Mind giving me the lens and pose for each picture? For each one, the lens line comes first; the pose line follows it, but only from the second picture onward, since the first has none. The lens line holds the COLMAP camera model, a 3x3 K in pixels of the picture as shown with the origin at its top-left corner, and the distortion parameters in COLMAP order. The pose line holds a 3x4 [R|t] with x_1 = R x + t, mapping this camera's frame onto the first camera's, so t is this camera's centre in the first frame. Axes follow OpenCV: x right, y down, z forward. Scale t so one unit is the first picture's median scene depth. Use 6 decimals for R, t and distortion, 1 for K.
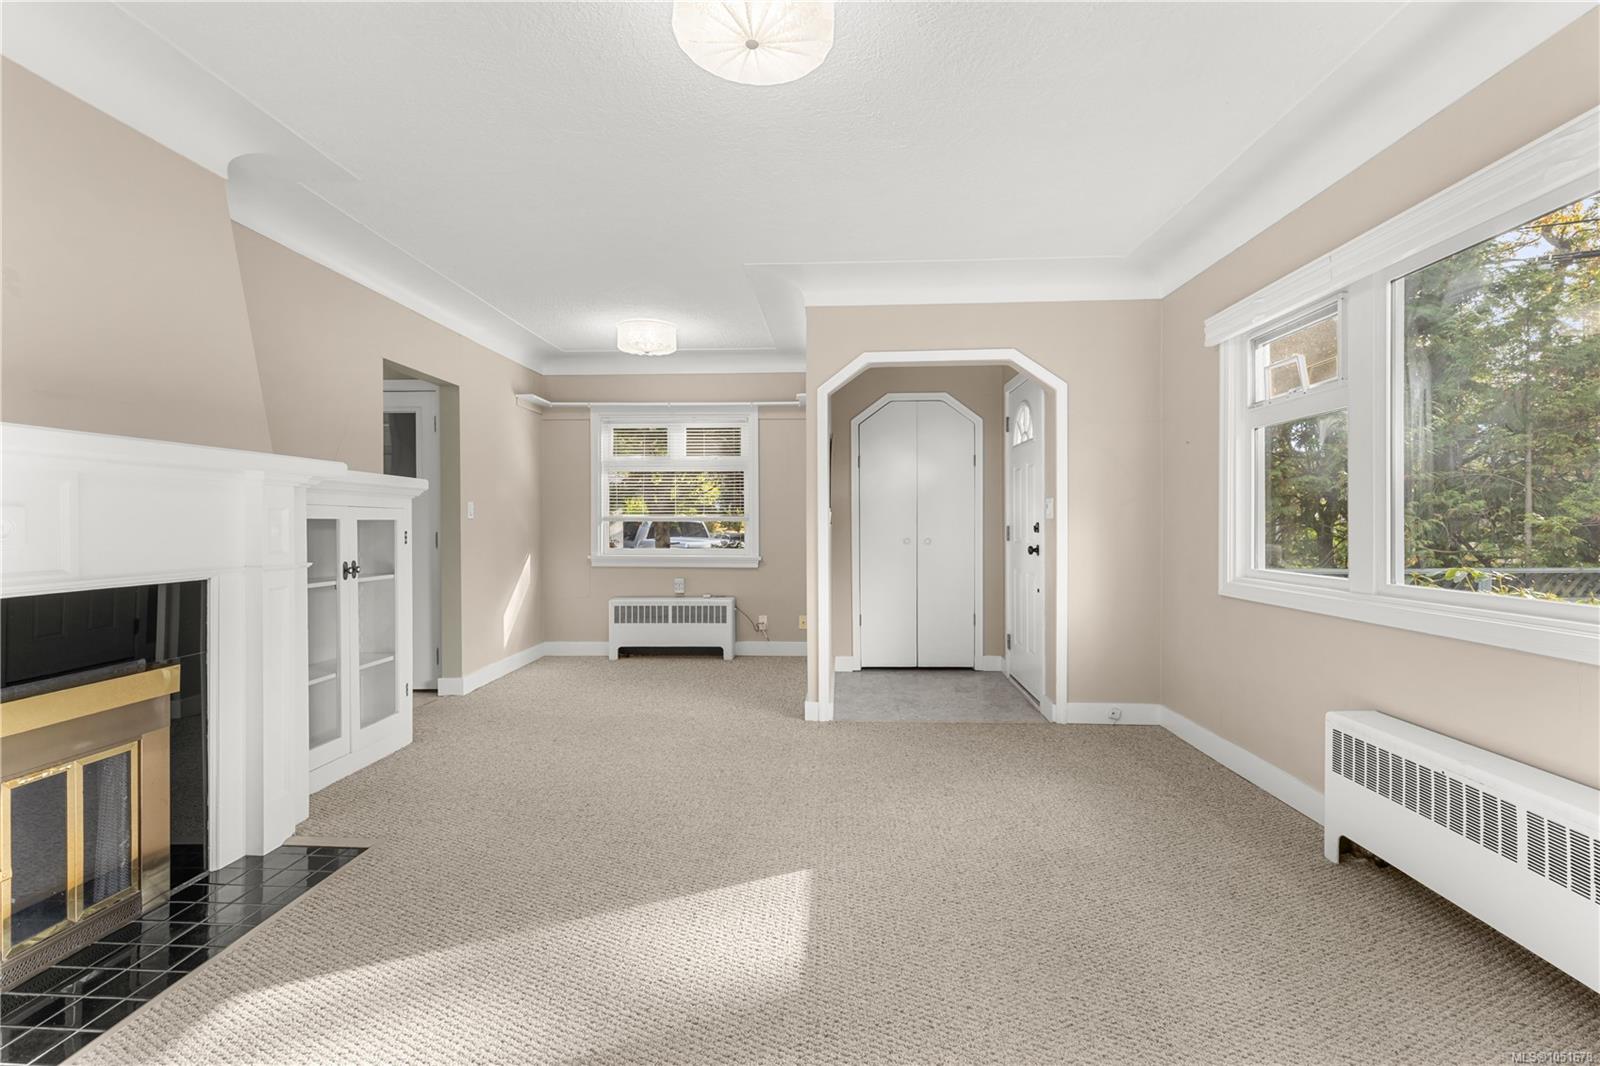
lens RADIAL K [[723.8, 0, 798.2], [0, 723.8, 527.1], [0, 0, 1]] dist [0.002474, -0.000517]
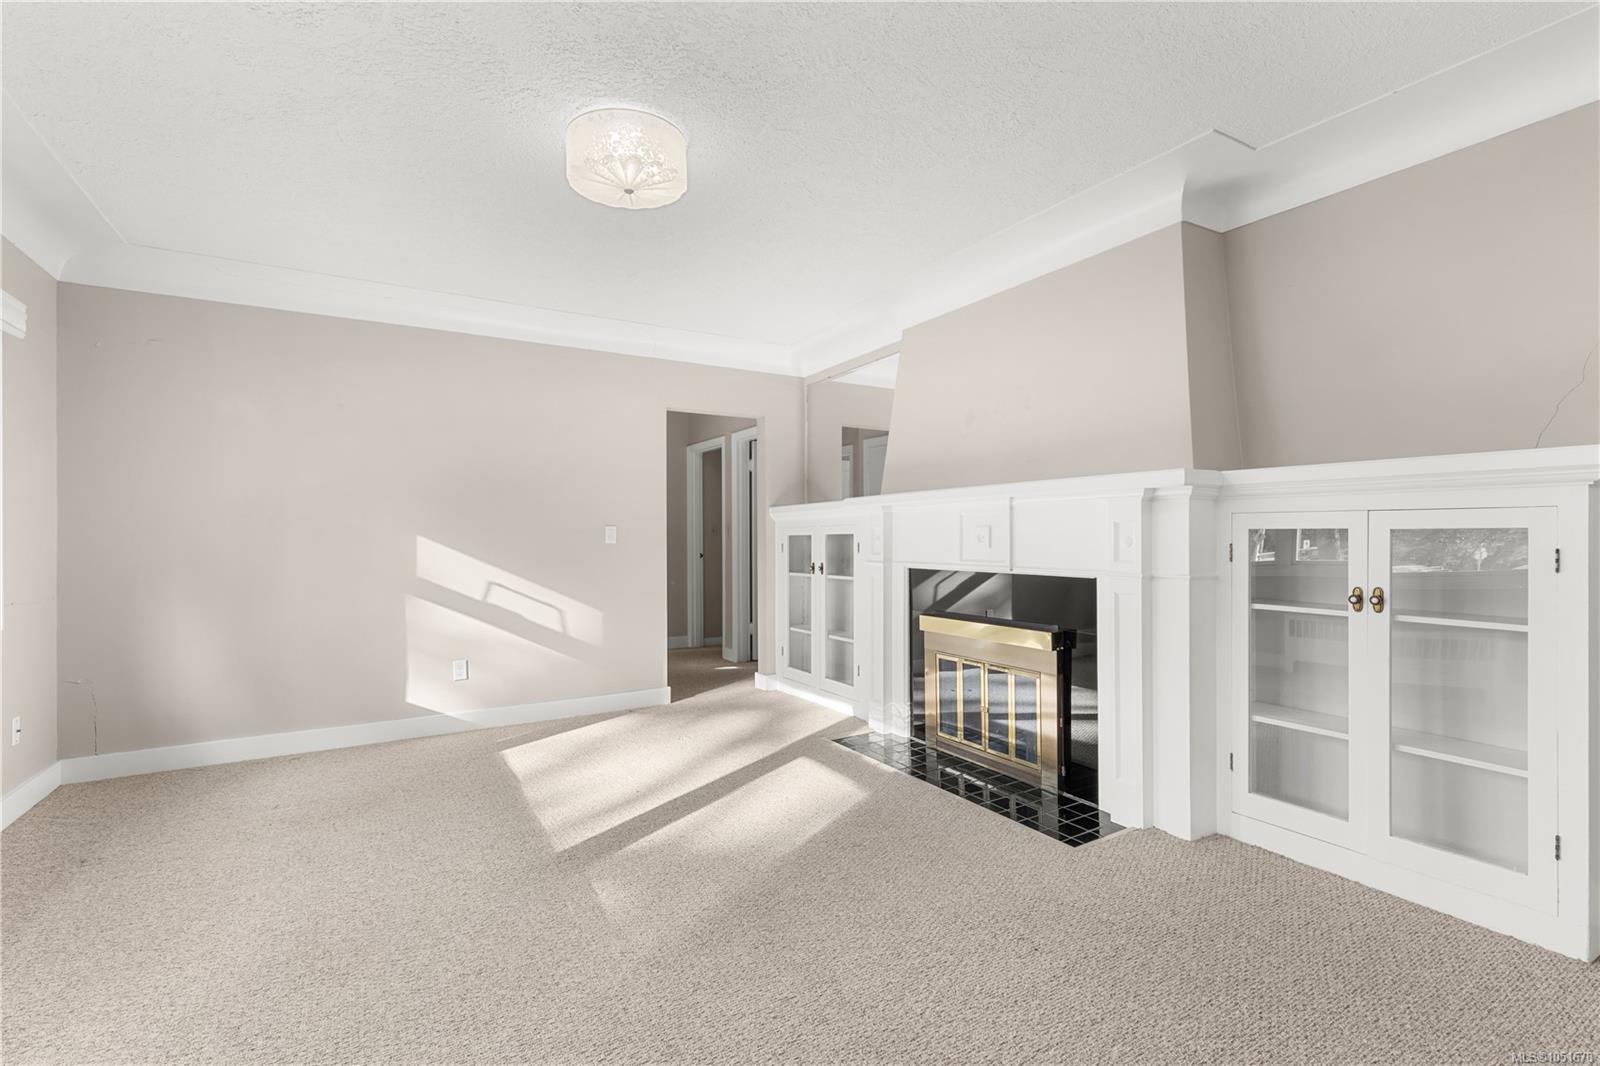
lens RADIAL K [[723.8, 0, 798.2], [0, 723.8, 527.1], [0, 0, 1]] dist [0.002474, -0.000517]
pose [[-0.829629, 0.001159, -0.558314, 0.166916], [0.003303, 0.999991, -0.002832, -0.008140], [0.558305, -0.004194, -0.829625, 0.870003]]
